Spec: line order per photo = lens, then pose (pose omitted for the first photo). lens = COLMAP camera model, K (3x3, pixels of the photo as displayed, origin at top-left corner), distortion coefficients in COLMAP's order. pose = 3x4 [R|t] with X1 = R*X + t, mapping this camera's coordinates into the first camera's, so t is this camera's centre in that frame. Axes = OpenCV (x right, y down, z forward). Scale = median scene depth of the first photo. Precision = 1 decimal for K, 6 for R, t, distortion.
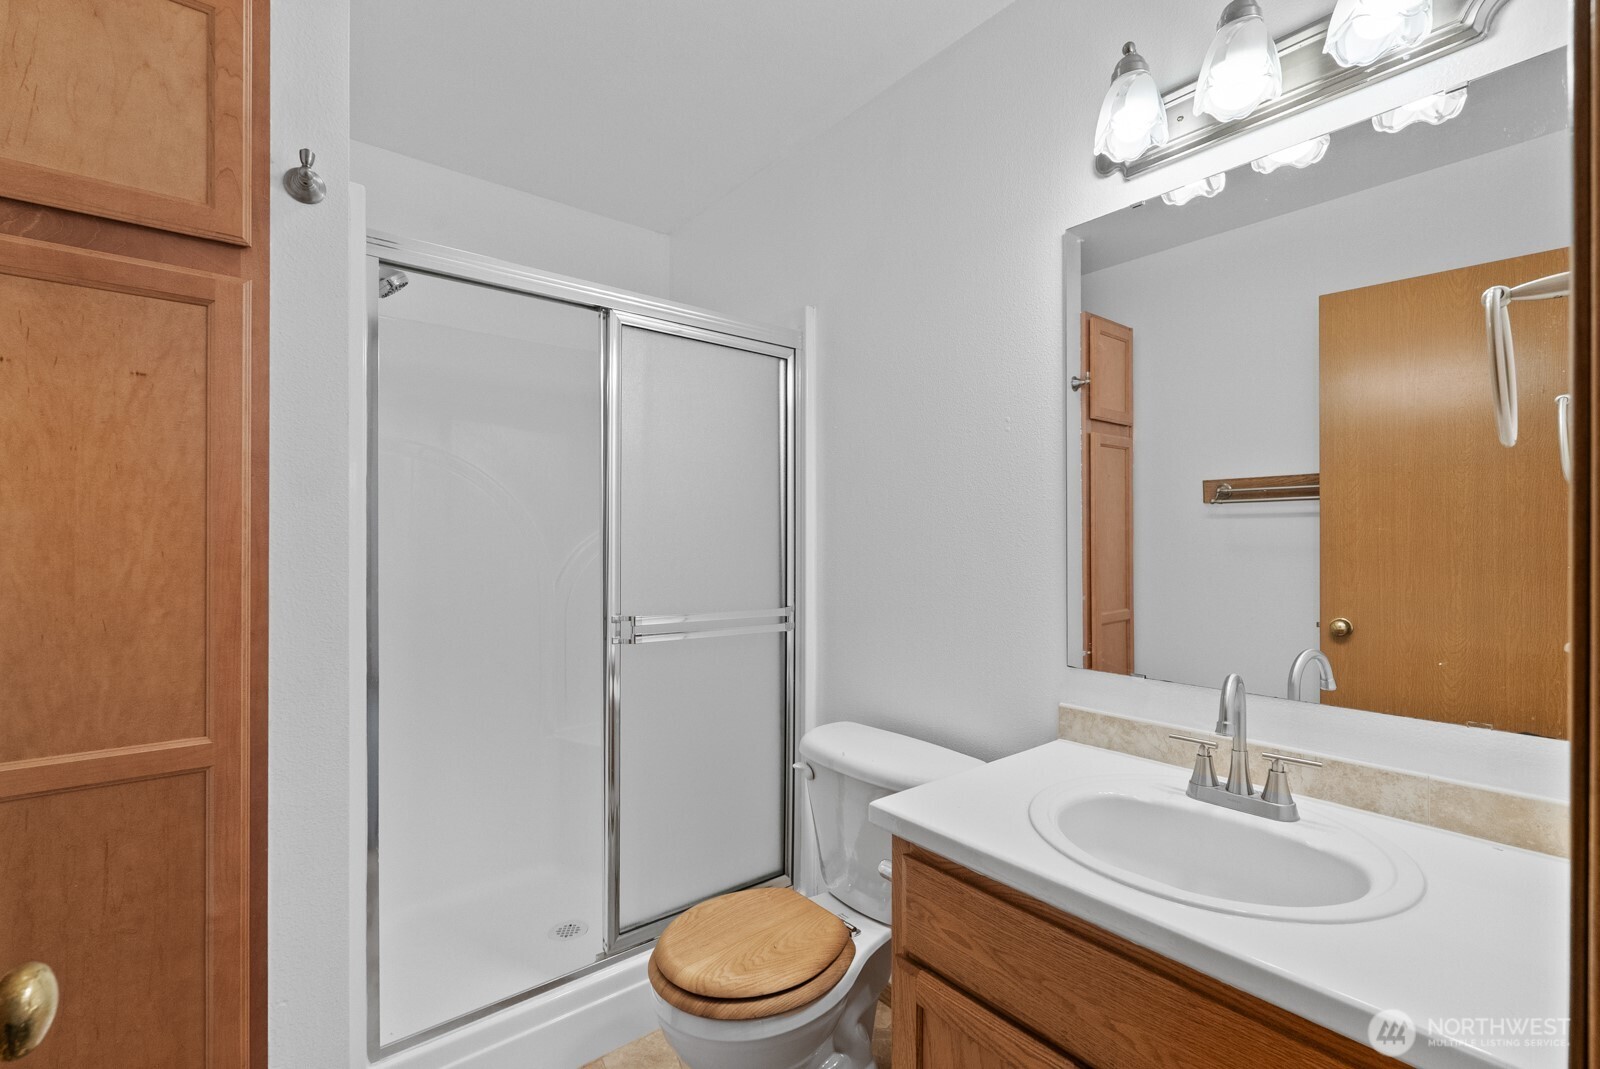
lens RADIAL K [[709.8, 0, 820.5], [0, 709.8, 539.6], [0, 0, 1]] dist [-0.000698, -0.000048]
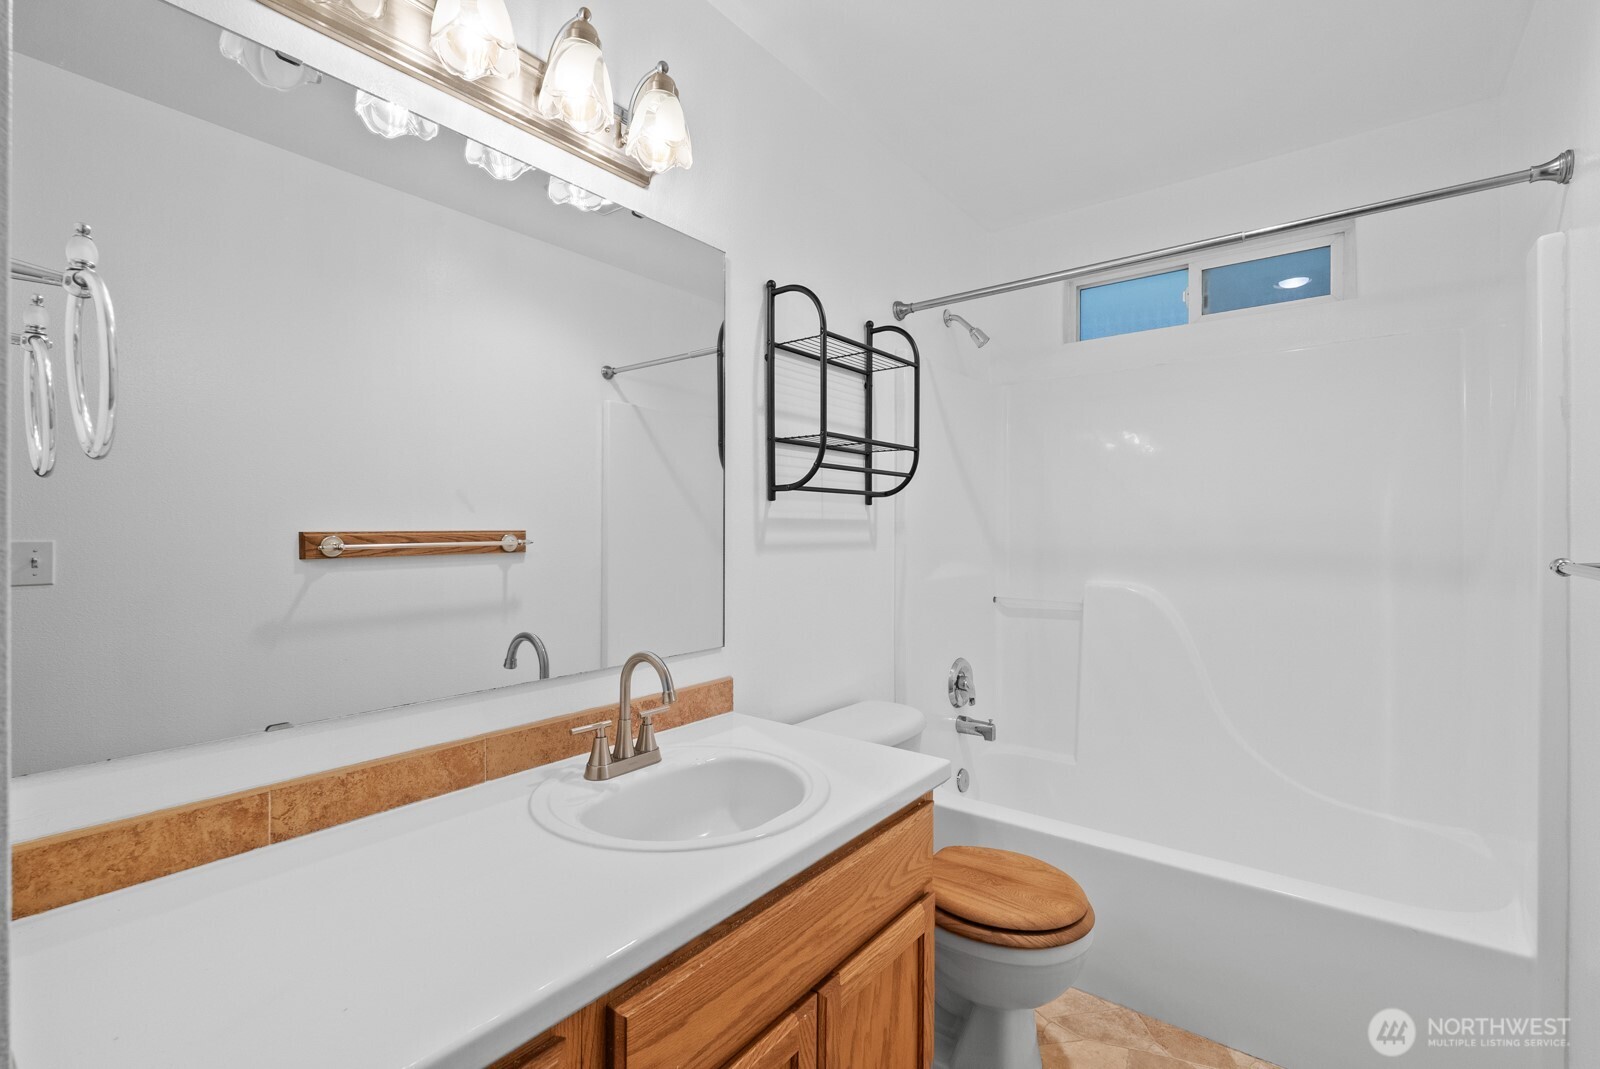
lens RADIAL K [[709.8, 0, 820.5], [0, 709.8, 539.6], [0, 0, 1]] dist [-0.000698, -0.000048]
pose [[-0.238398, -0.005713, 0.971151, -0.441297], [-0.001888, 0.999984, 0.005419, 0.005075], [-0.971166, -0.000541, -0.238404, 0.772230]]
